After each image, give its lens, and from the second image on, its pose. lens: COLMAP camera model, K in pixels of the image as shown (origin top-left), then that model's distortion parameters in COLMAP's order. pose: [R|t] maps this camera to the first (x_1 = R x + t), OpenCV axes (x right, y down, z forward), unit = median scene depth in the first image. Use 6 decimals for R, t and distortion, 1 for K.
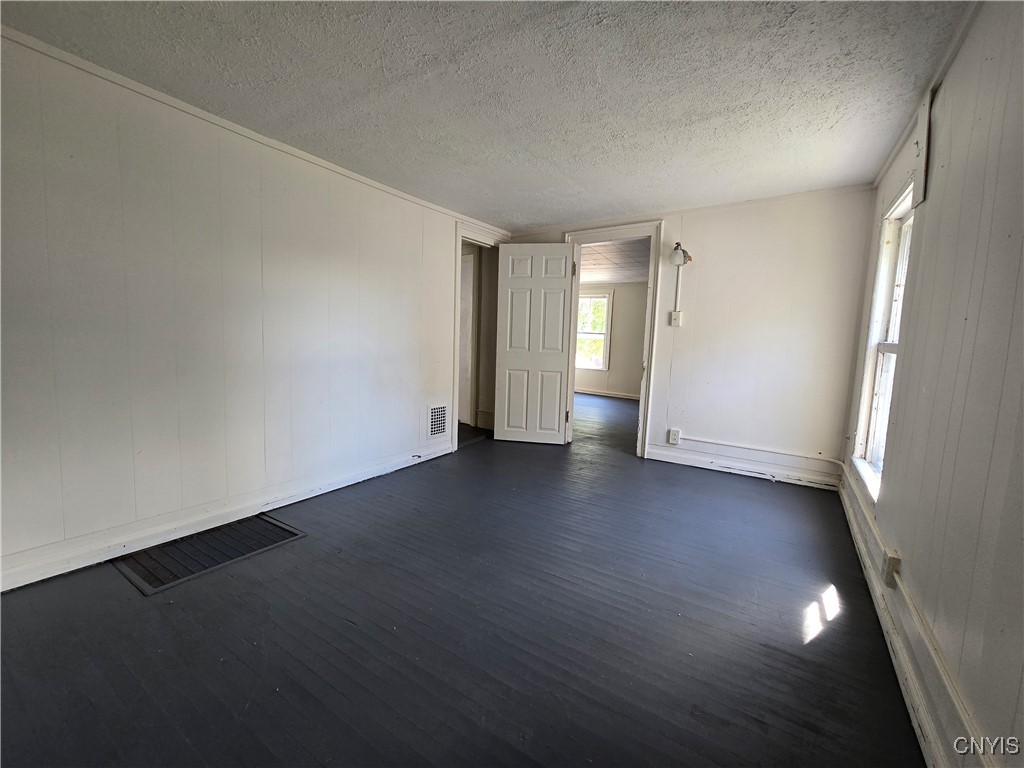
lens RADIAL K [[419.7, 0, 515.6], [0, 419.7, 382.4], [0, 0, 1]] dist [0.000402, 0.000655]
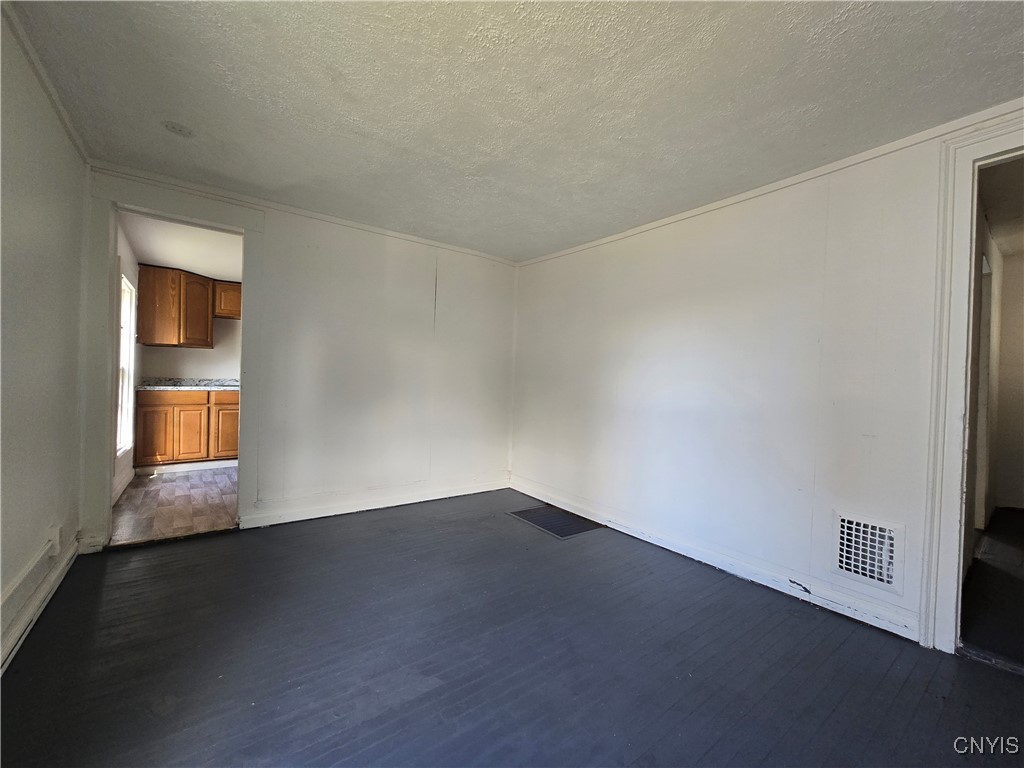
lens RADIAL K [[419.7, 0, 515.6], [0, 419.7, 382.4], [0, 0, 1]] dist [0.000402, 0.000655]
pose [[-0.330845, -0.034451, -0.943056, 0.628797], [-0.139289, 0.990170, 0.012693, -0.084304], [0.933349, 0.135557, -0.332392, 1.025216]]
